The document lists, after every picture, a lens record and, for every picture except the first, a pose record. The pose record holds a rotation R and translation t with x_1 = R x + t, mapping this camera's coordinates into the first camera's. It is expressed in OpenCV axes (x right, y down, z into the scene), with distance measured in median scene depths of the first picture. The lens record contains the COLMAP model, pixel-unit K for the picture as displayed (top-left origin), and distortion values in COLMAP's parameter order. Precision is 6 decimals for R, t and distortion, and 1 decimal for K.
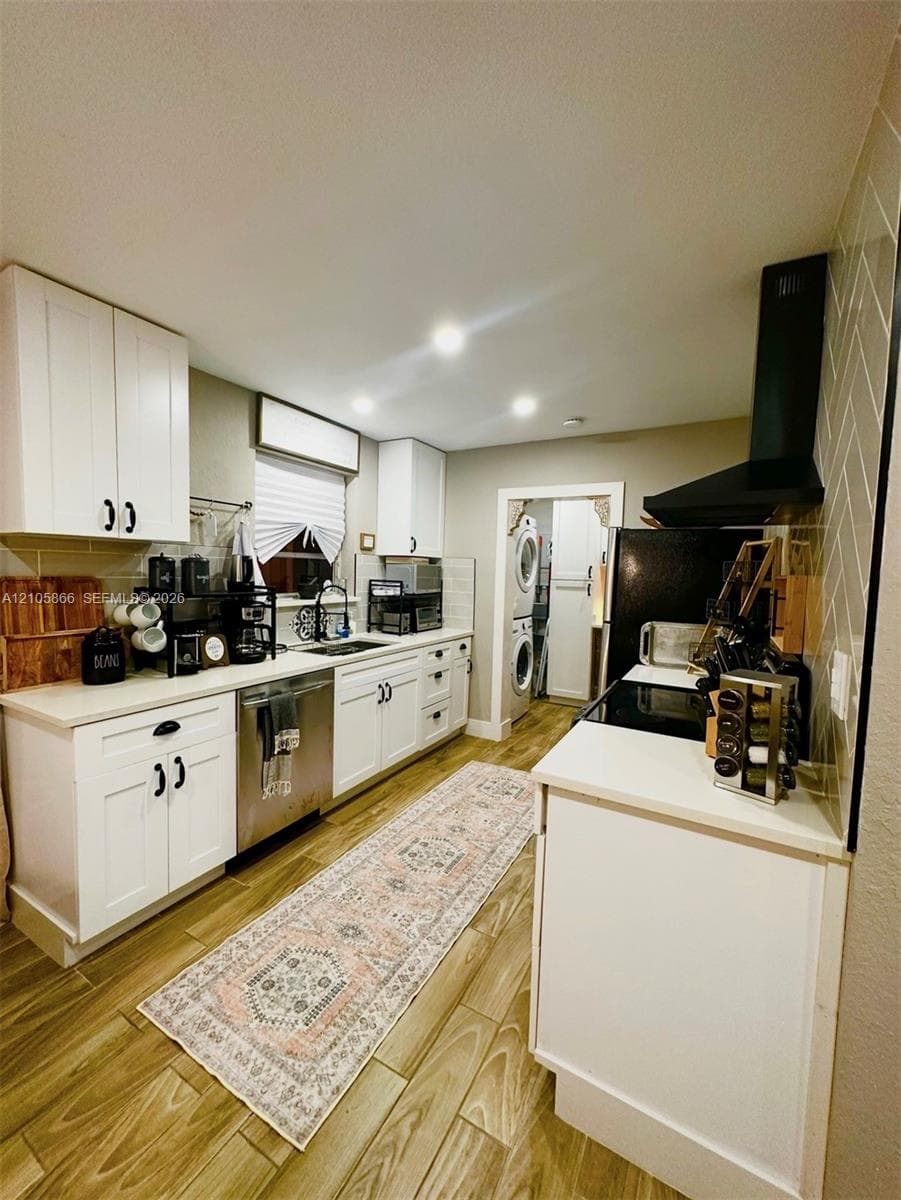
lens RADIAL K [[478.0, 0, 445.2], [0, 478.0, 597.3], [0, 0, 1]] dist [-0.000574, -0.000204]
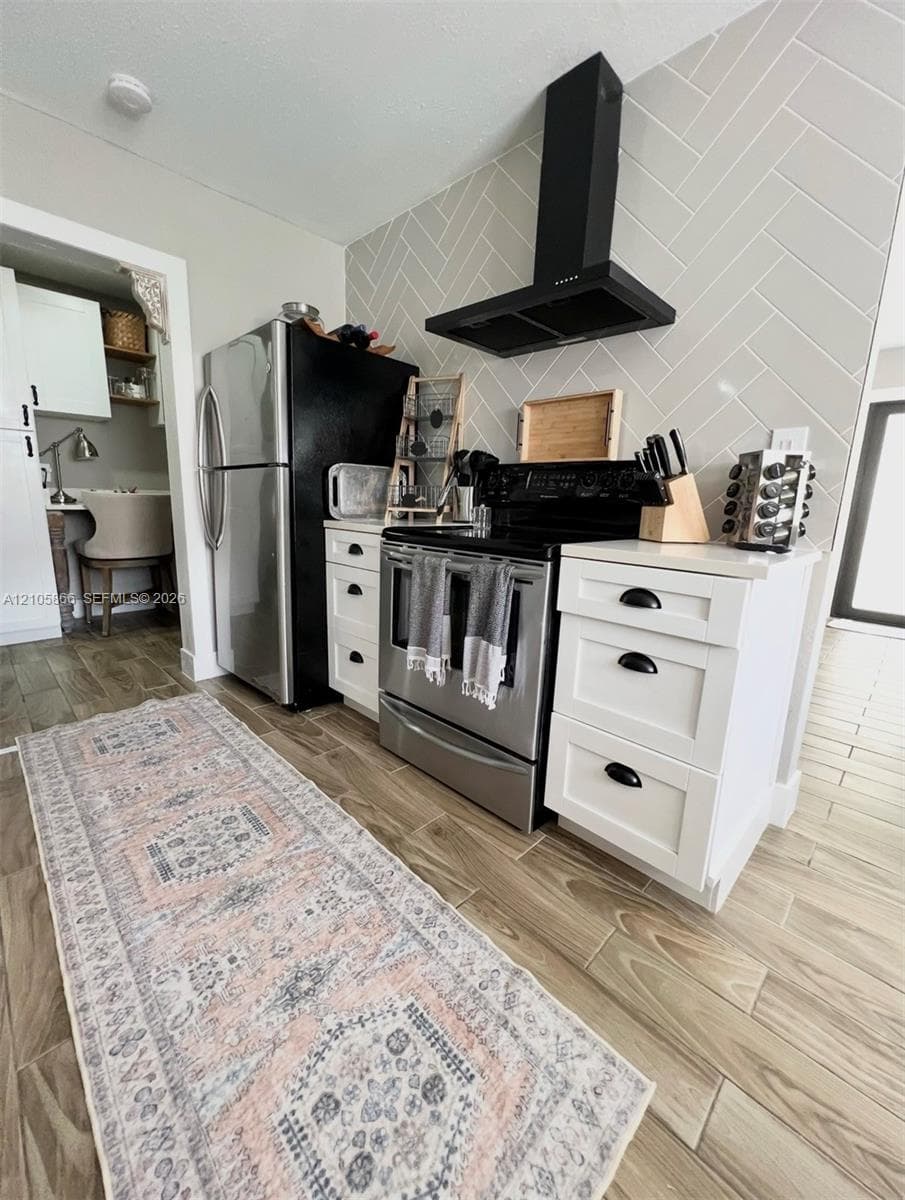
lens RADIAL K [[483.3, 0, 454.9], [0, 483.3, 596.2], [0, 0, 1]] dist [0.000643, 0.000045]
pose [[0.261754, -0.198255, 0.944553, -0.669008], [0.023795, 0.979703, 0.199039, 0.179719], [-0.964841, -0.029624, 0.261159, 0.800739]]
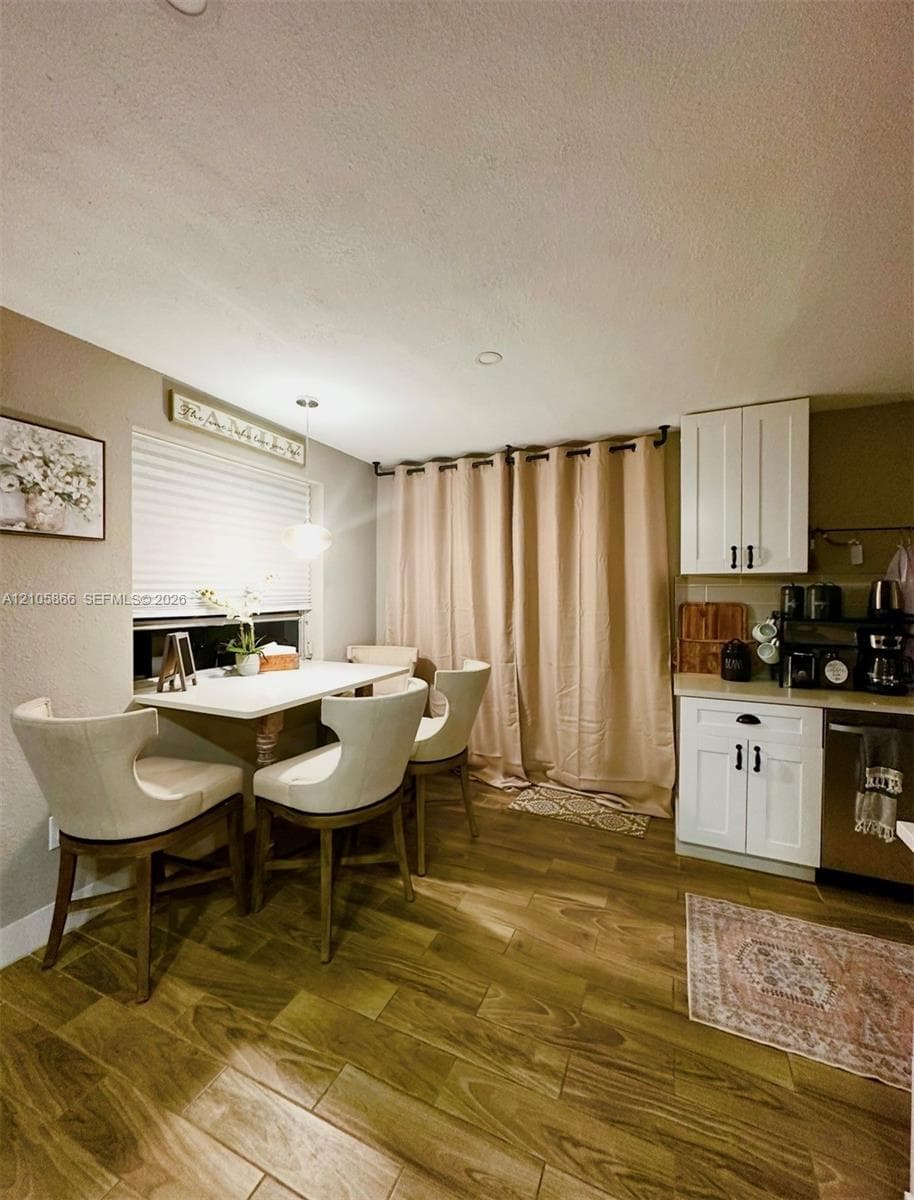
lens RADIAL K [[483.3, 0, 462.8], [0, 483.3, 597.0], [0, 0, 1]] dist [0.000643, 0.000045]
pose [[0.104725, -0.018172, -0.994335, 0.721298], [-0.059986, 0.997897, -0.024555, 0.028692], [0.992690, 0.062218, 0.103415, 0.104315]]
